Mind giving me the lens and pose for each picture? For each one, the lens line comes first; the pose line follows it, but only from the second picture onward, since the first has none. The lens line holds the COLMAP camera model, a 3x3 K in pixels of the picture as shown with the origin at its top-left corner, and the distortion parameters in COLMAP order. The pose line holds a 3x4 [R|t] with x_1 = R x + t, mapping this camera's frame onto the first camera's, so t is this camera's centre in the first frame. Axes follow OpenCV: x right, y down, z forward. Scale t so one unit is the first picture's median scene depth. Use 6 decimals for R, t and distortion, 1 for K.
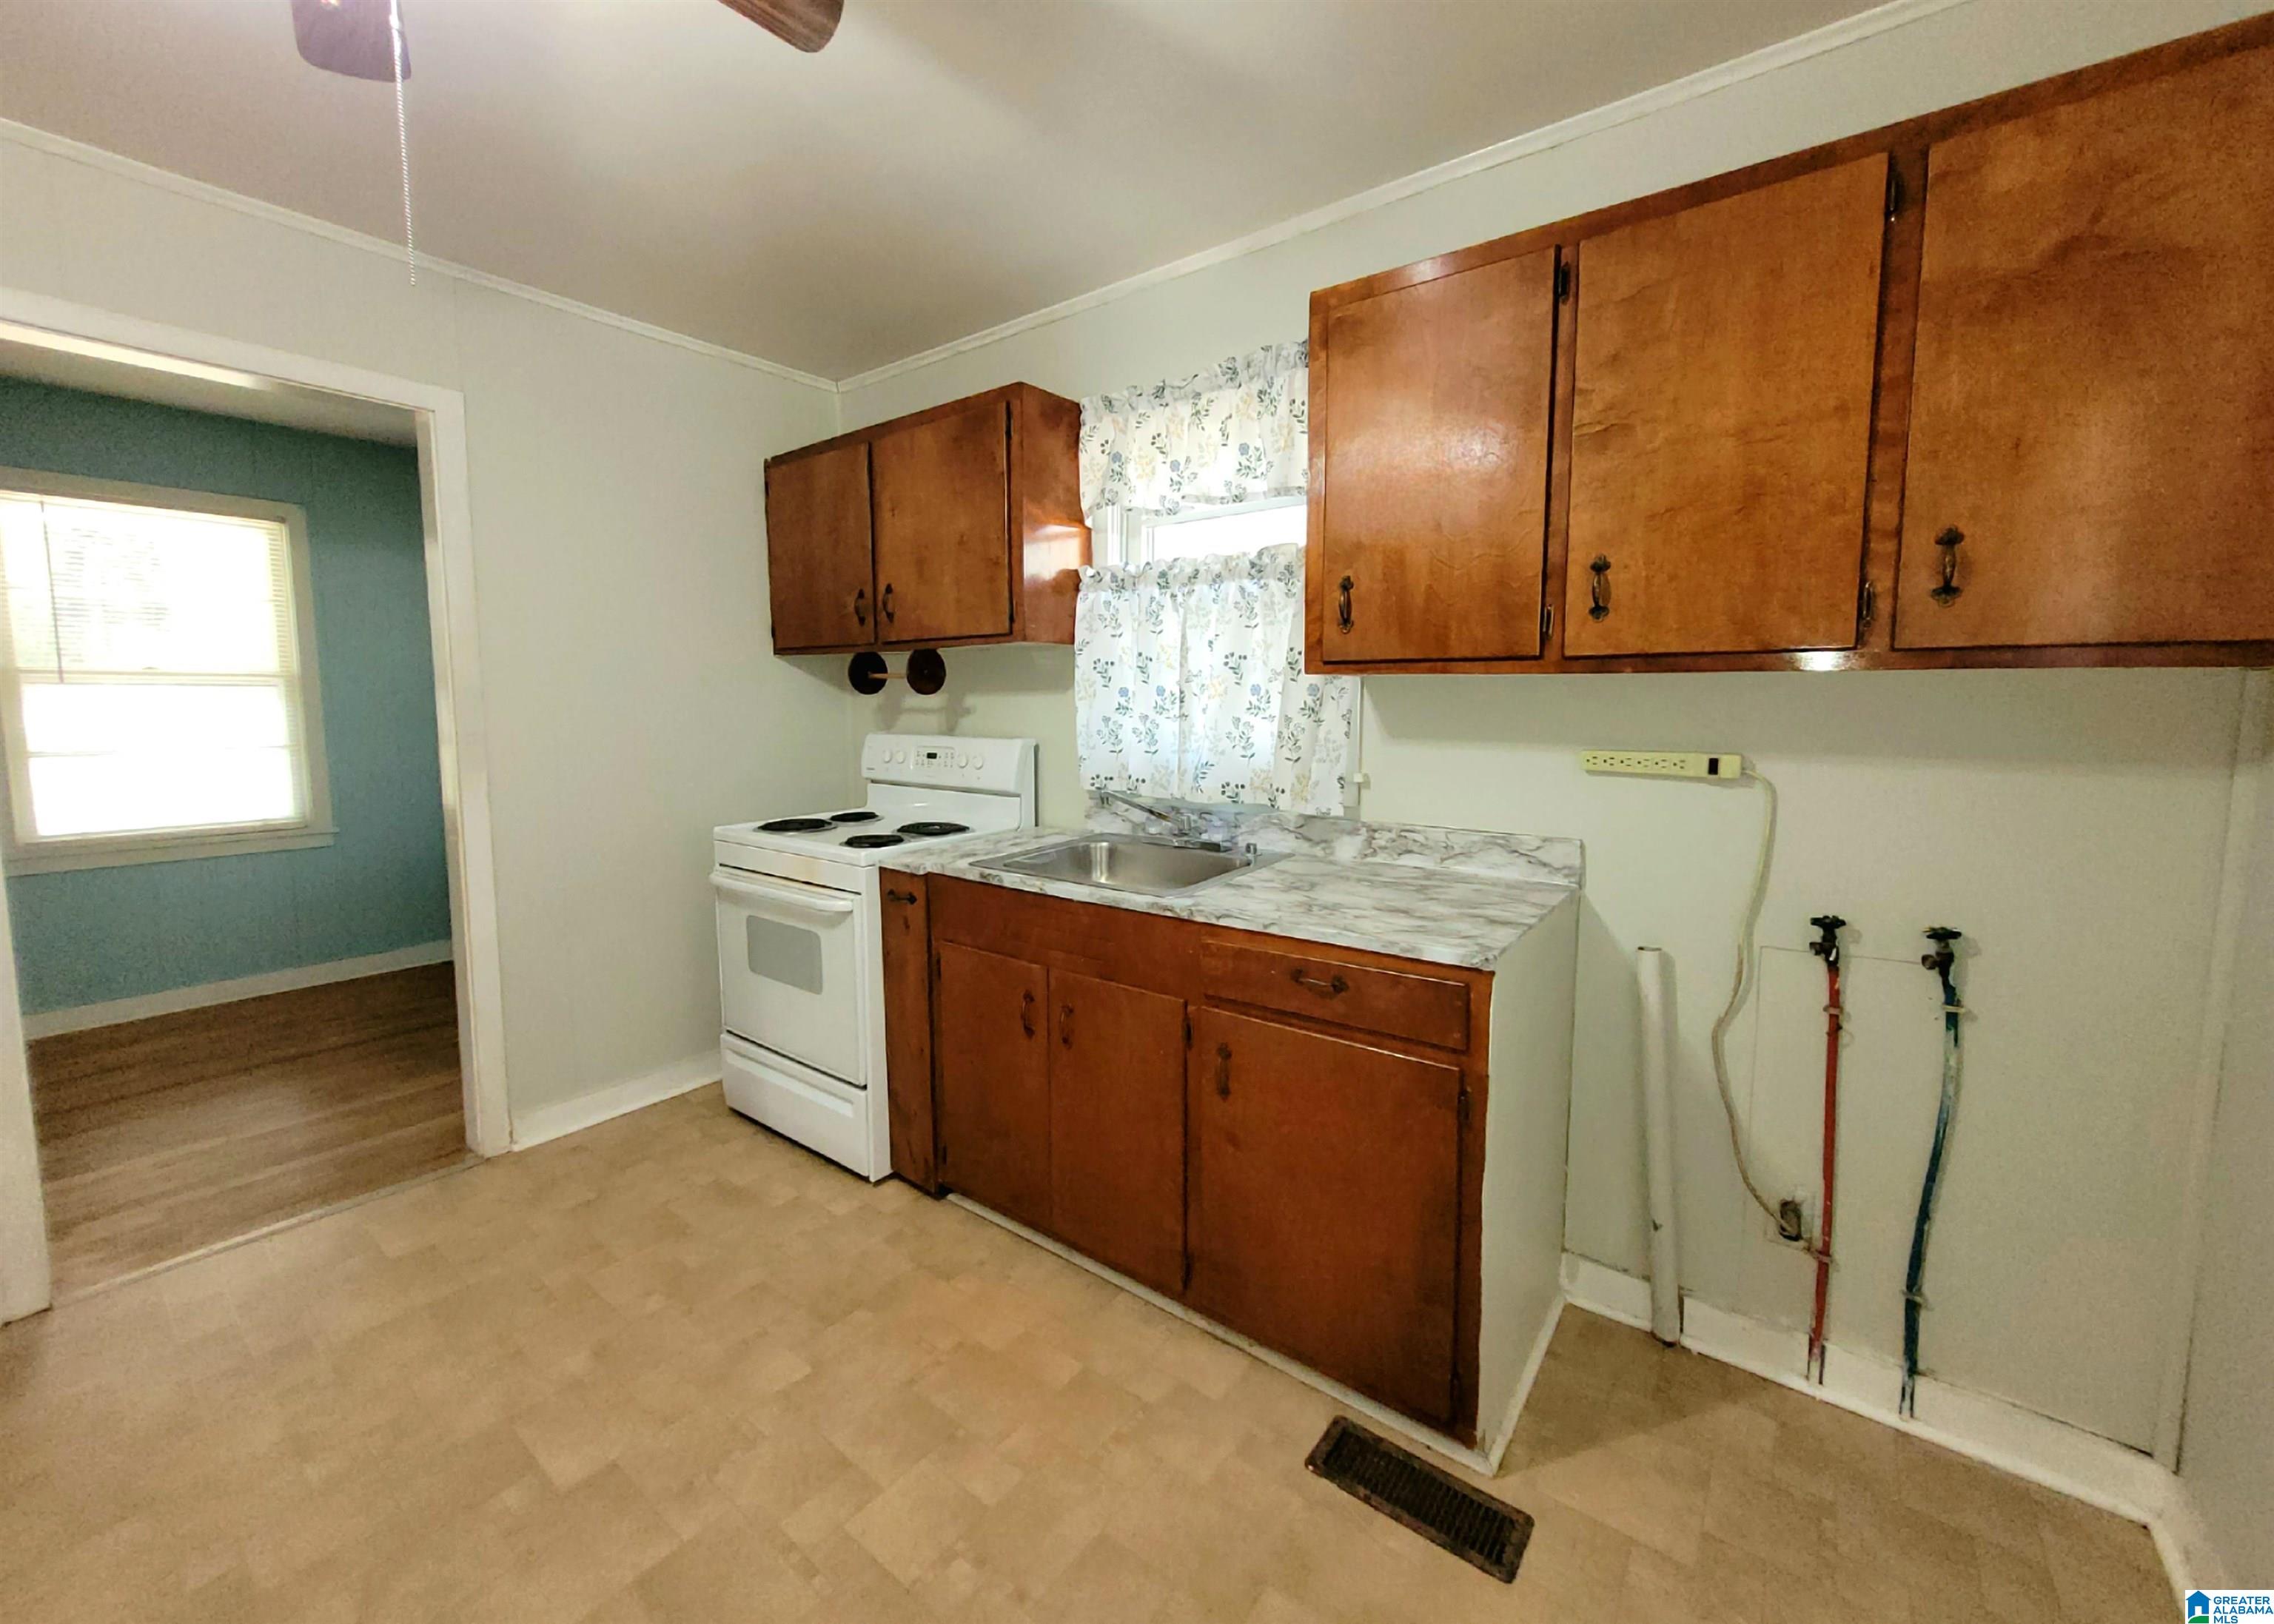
lens RADIAL K [[890.5, 0, 1141.0], [0, 890.5, 776.8], [0, 0, 1]] dist [0.002133, 0.000470]
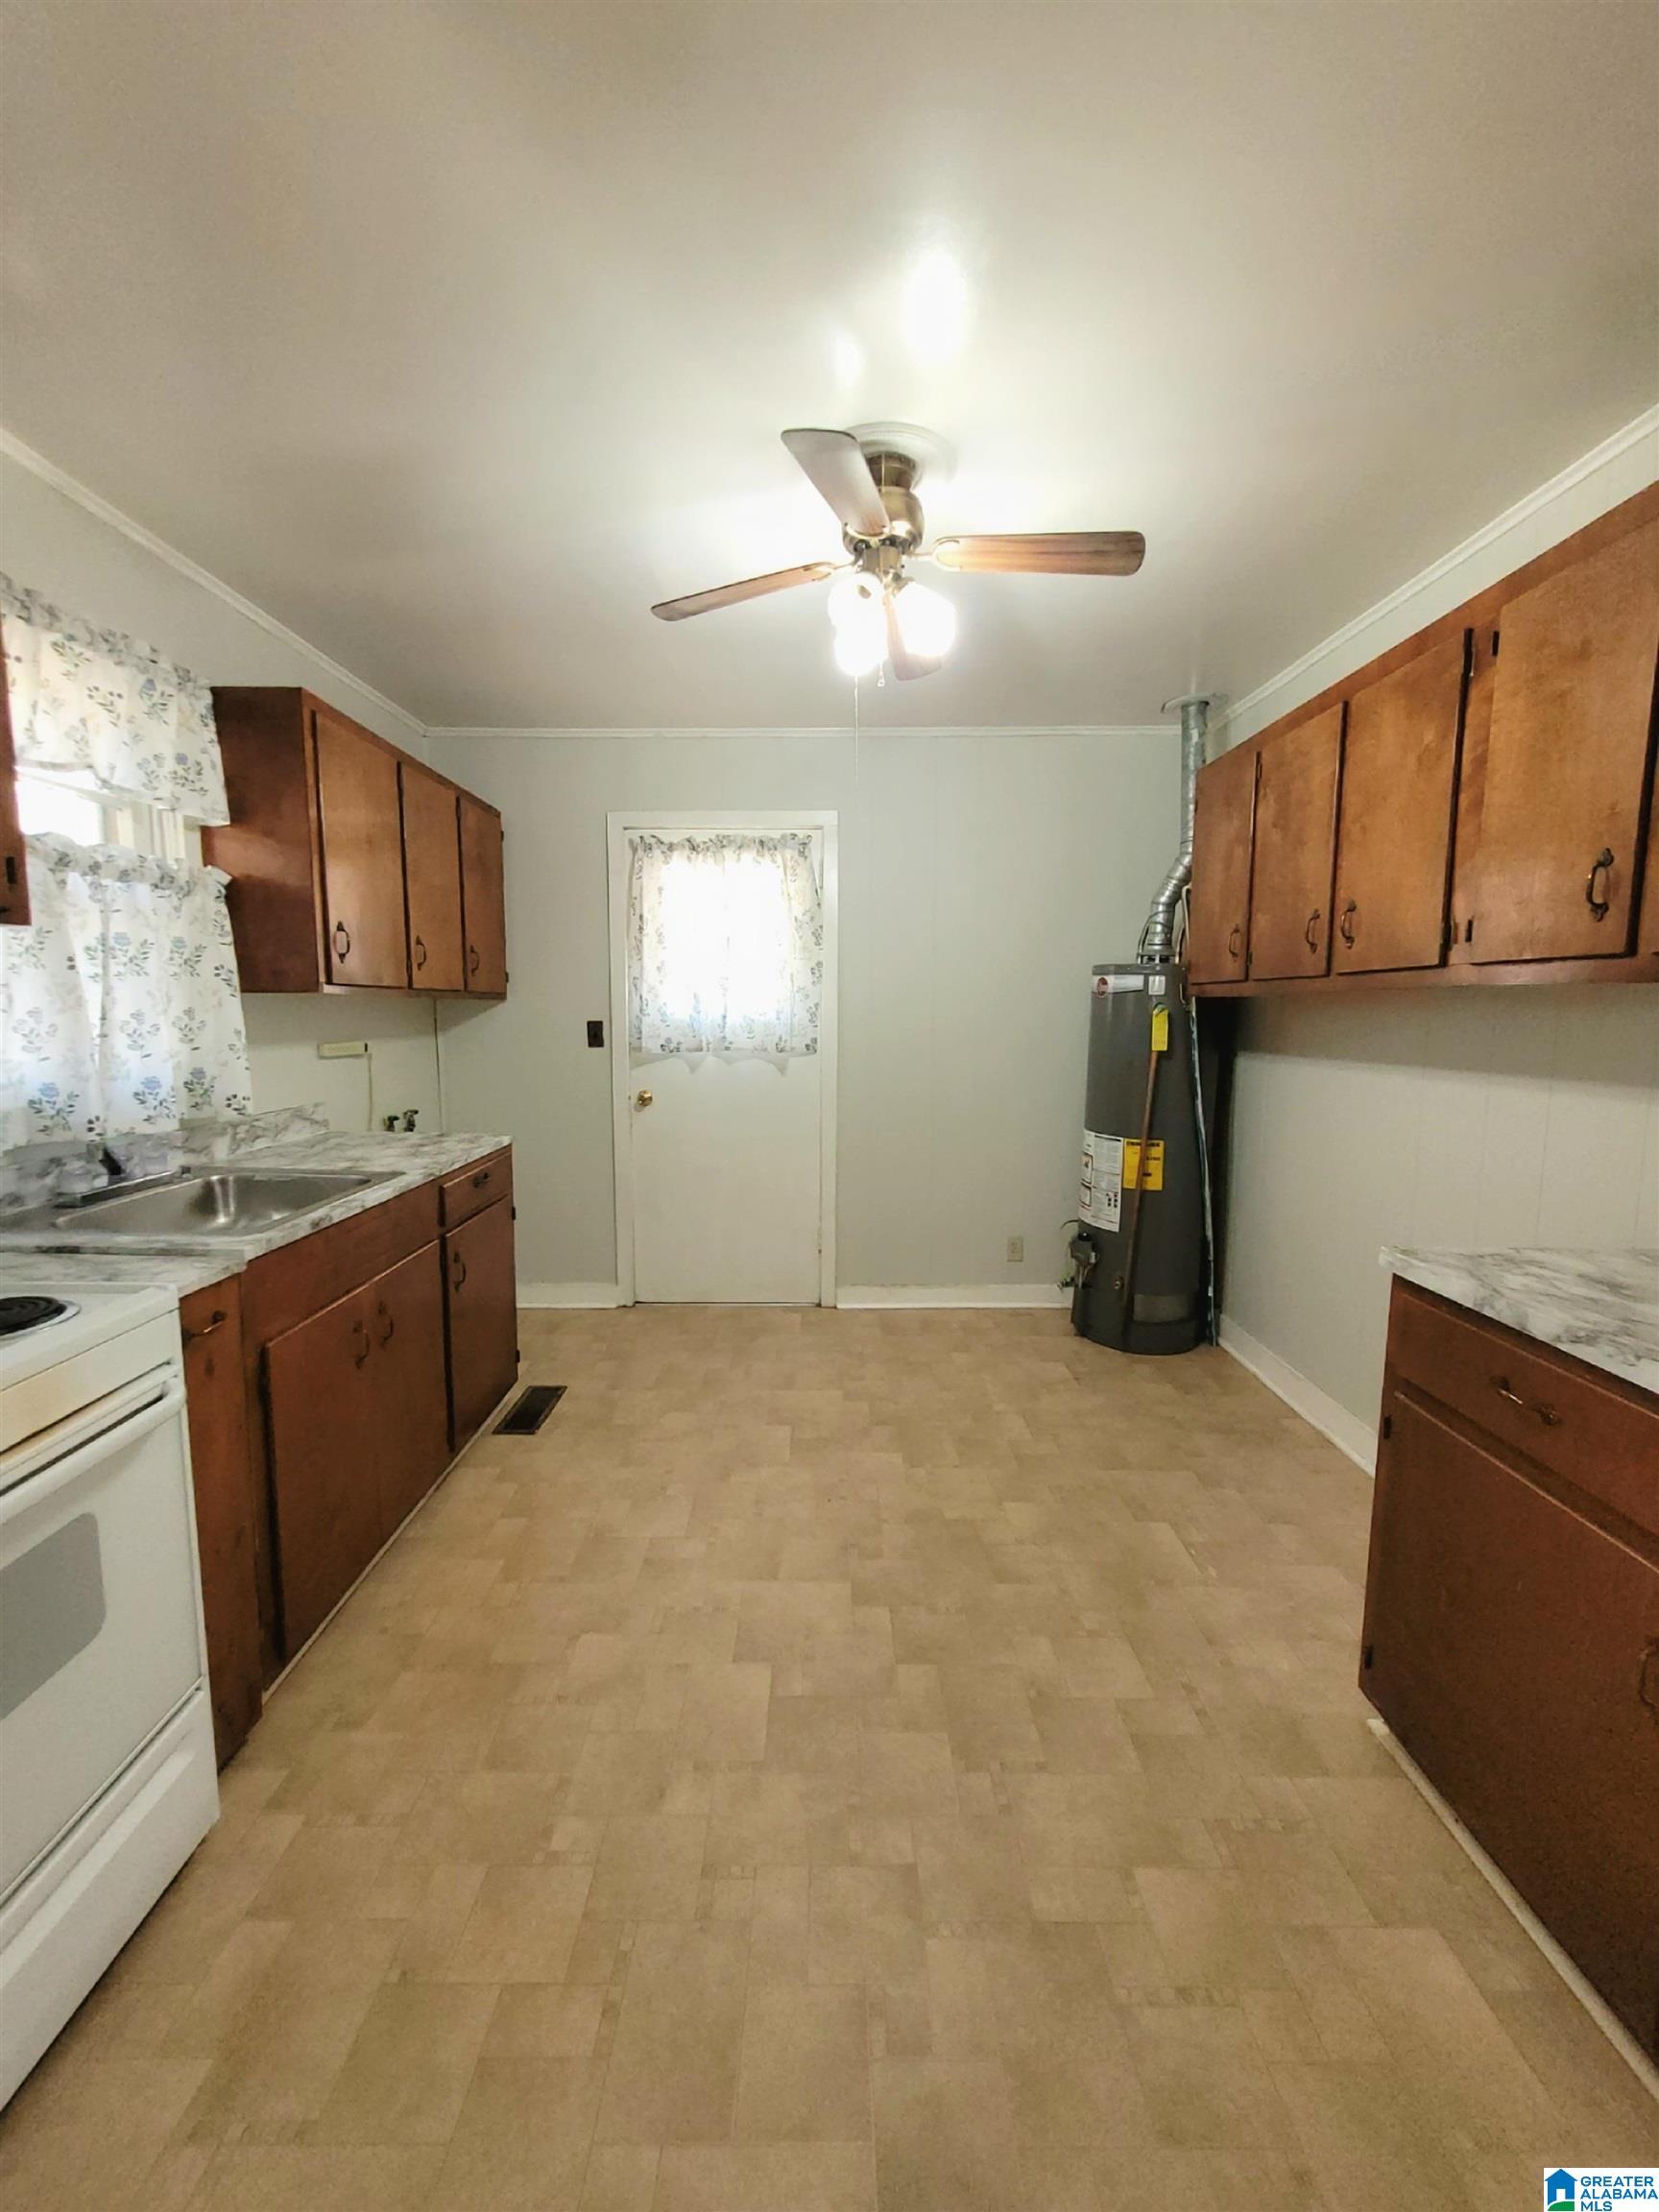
lens RADIAL K [[869.6, 0, 813.2], [0, 869.6, 1105.2], [0, 0, 1]] dist [0.004283, -0.000283]
pose [[-0.598079, -0.090304, 0.796333, -1.041460], [0.072030, 0.983554, 0.165632, -0.096405], [-0.798194, 0.156421, -0.581738, 1.017426]]
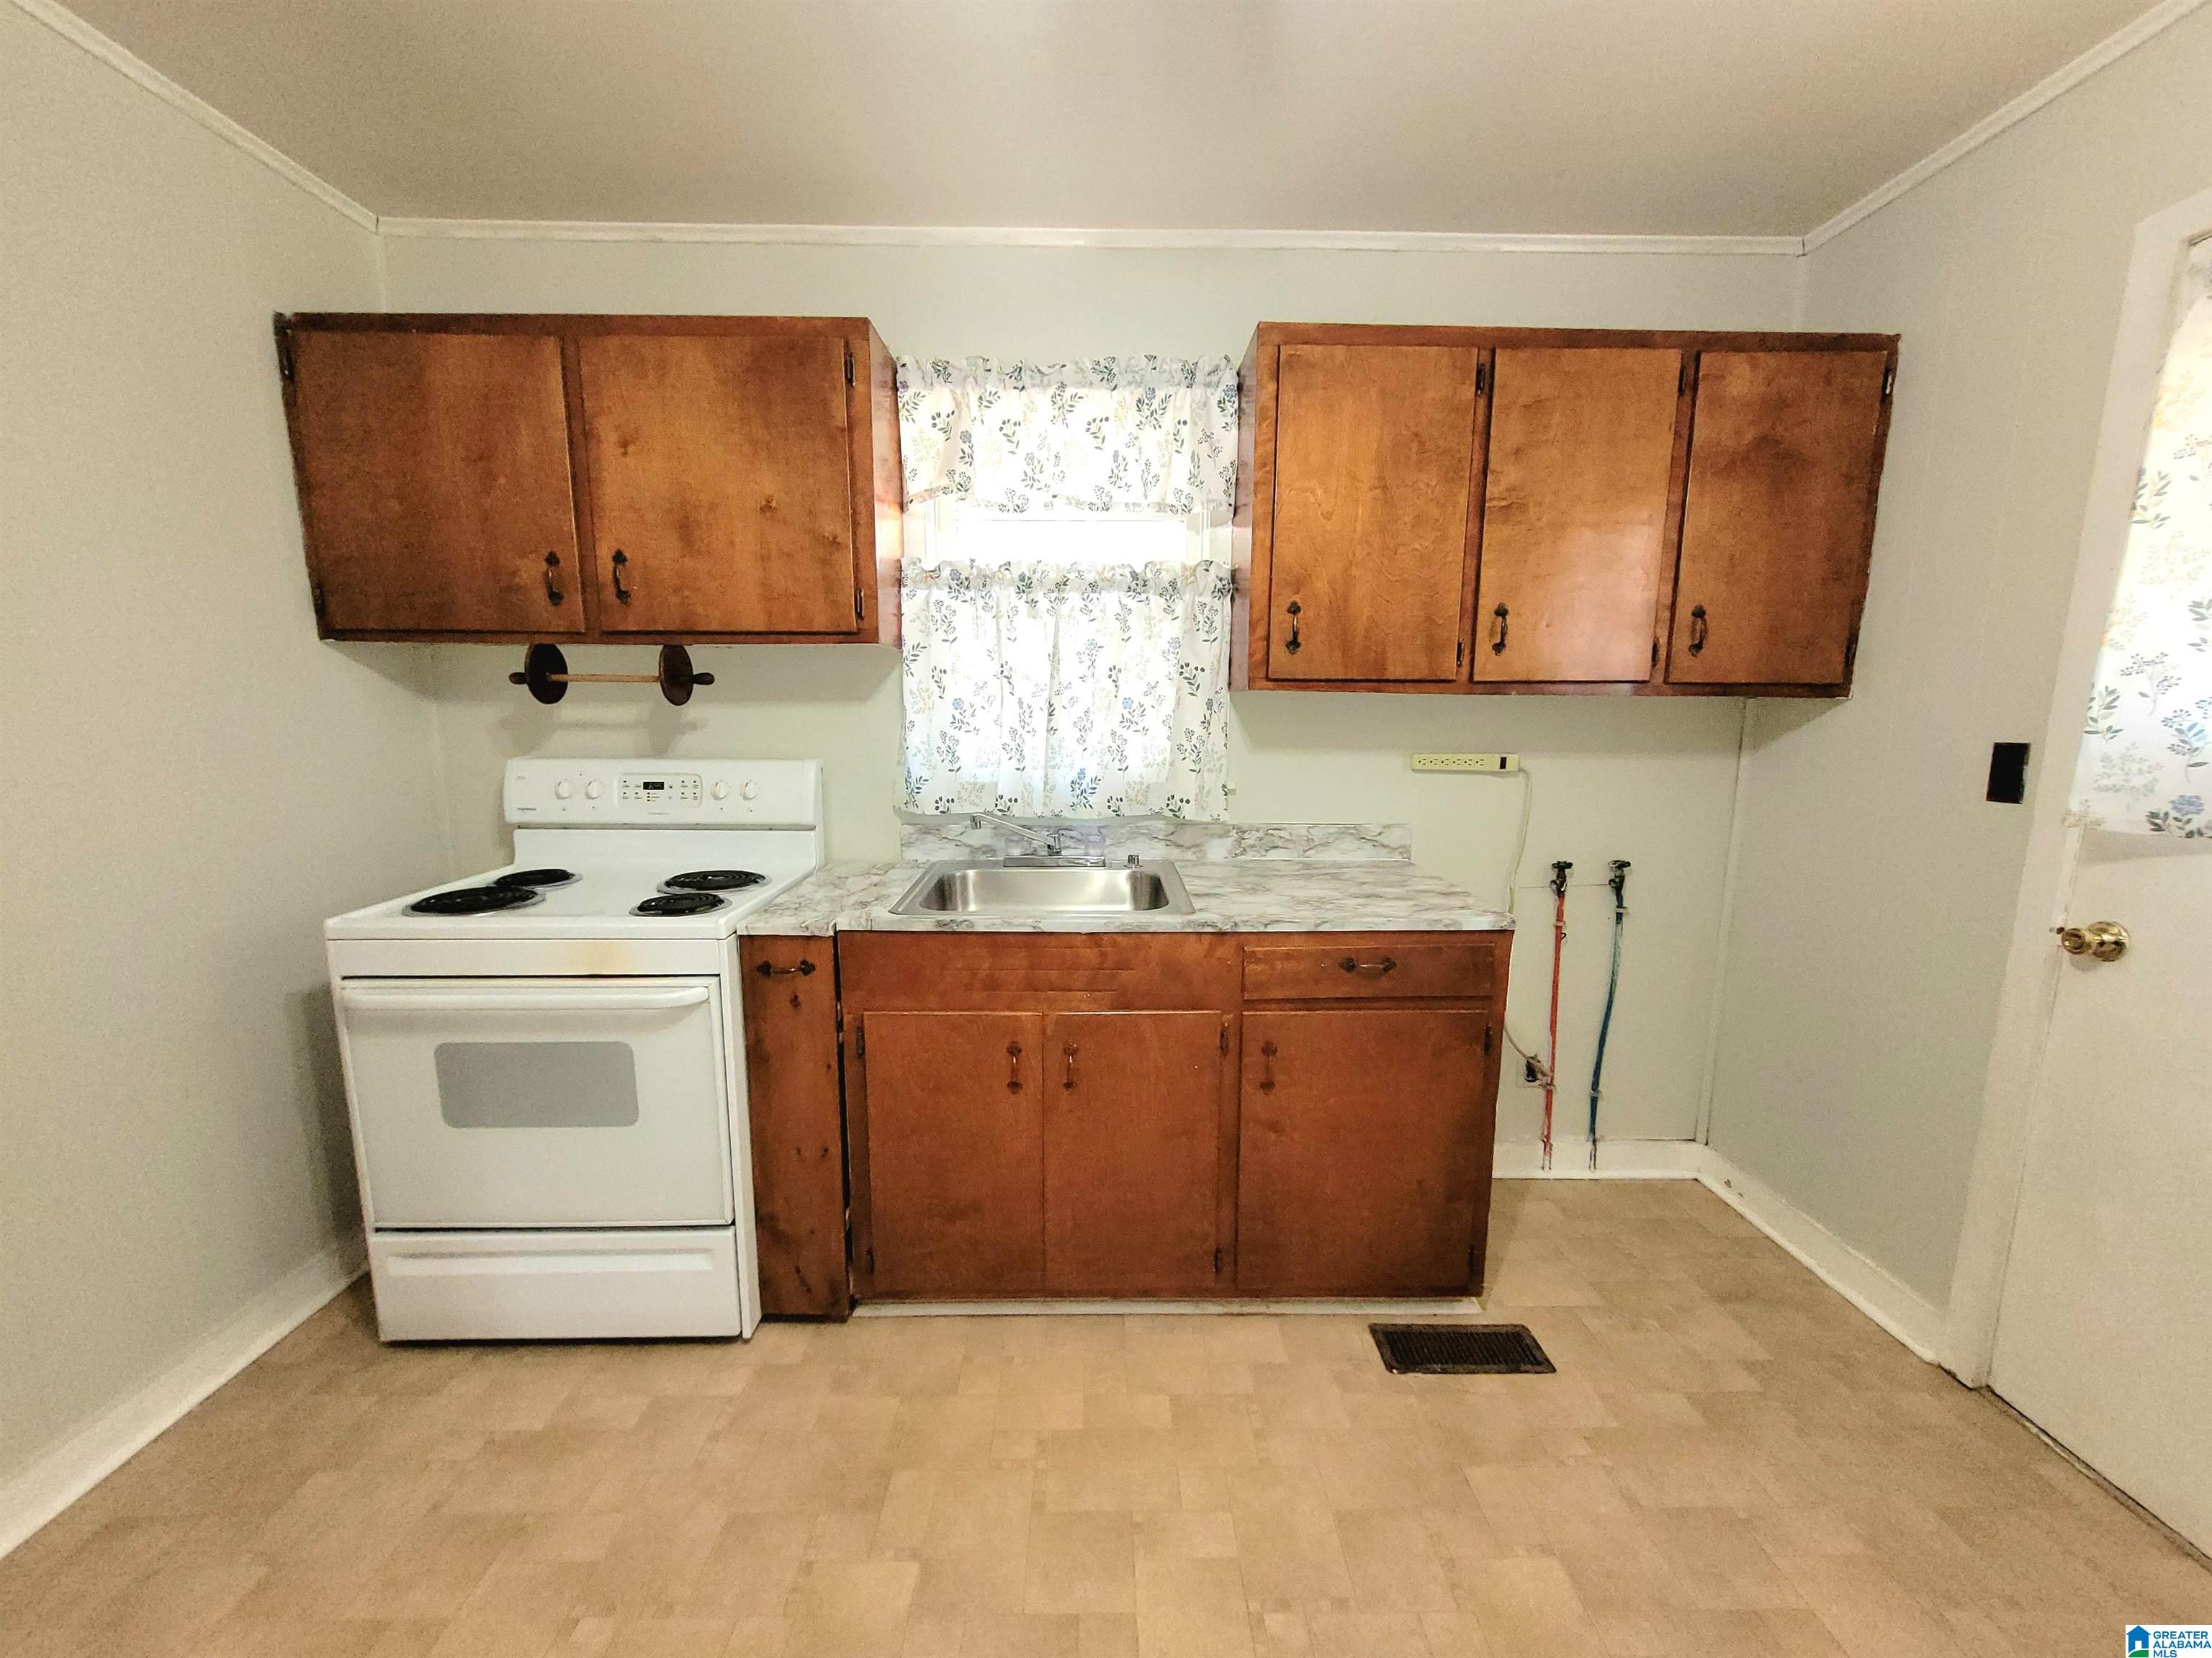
lens RADIAL K [[869.5, 0, 1108.3], [0, 869.5, 833.4], [0, 0, 1]] dist [0.004283, -0.000283]
pose [[0.787849, -0.086903, 0.609707, -0.514923], [0.049866, 0.995745, 0.077491, -0.028777], [-0.613847, -0.030647, 0.788830, 0.237430]]
